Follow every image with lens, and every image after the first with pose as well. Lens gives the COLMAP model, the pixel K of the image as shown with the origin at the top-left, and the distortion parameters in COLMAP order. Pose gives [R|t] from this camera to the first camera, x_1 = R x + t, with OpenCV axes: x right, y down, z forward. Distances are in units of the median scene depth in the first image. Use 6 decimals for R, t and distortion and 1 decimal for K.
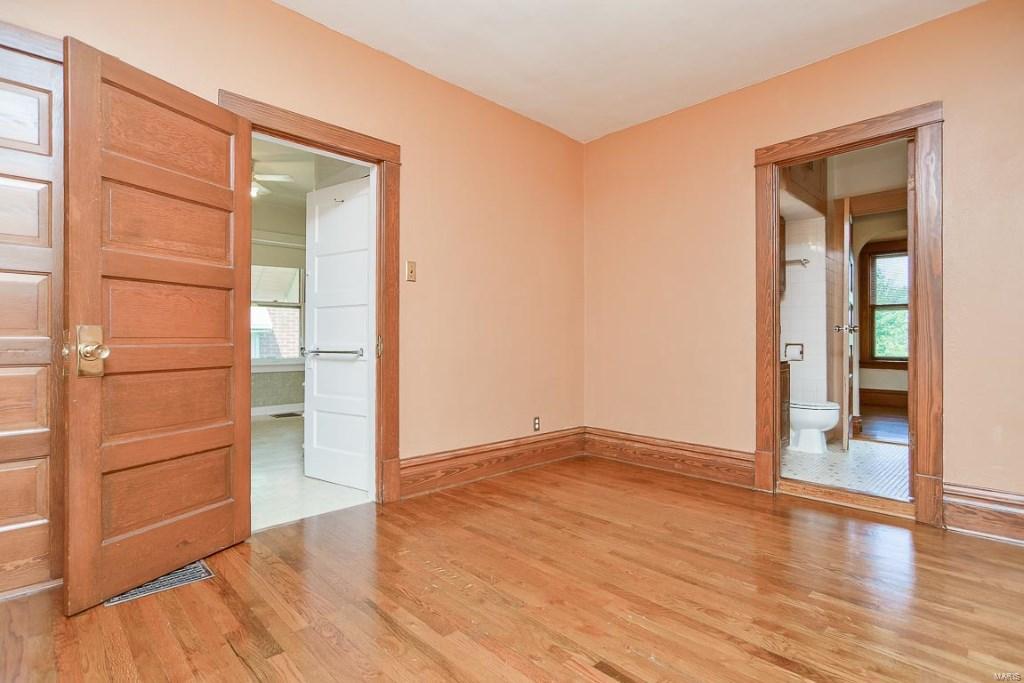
lens RADIAL K [[519.7, 0, 508.9], [0, 519.7, 341.1], [0, 0, 1]] dist [-0.020492, 0.014251]
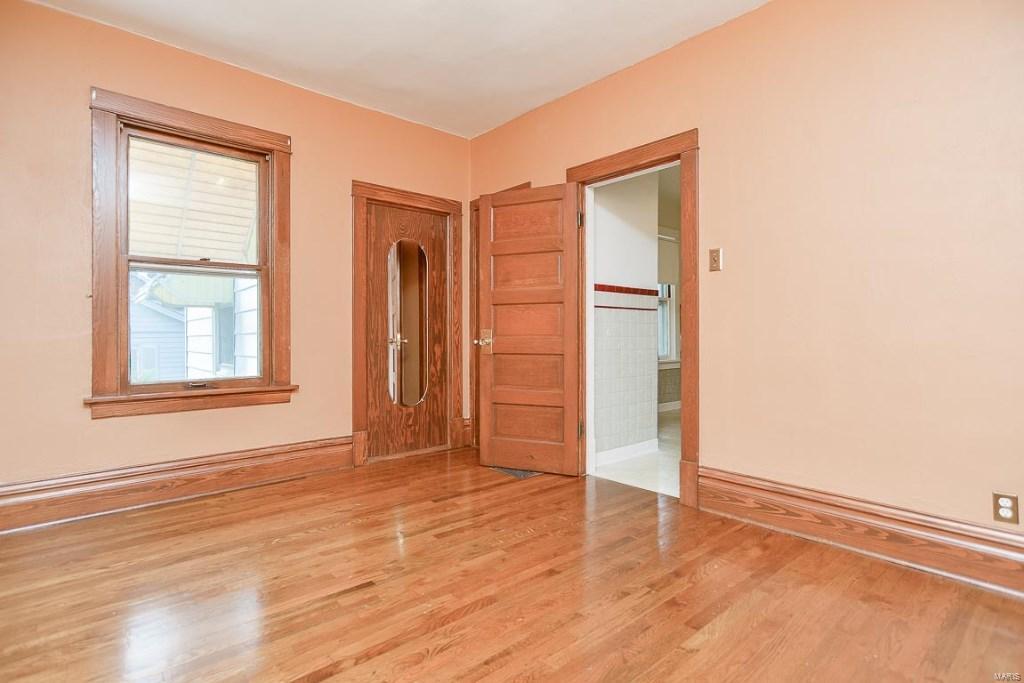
lens RADIAL K [[519.7, 0, 508.9], [0, 519.7, 341.1], [0, 0, 1]] dist [-0.020492, 0.014251]
pose [[-0.071714, 0.012221, -0.997350, 0.834566], [-0.001330, 0.999923, 0.012348, -0.006375], [0.997424, 0.002212, -0.071692, 0.821969]]
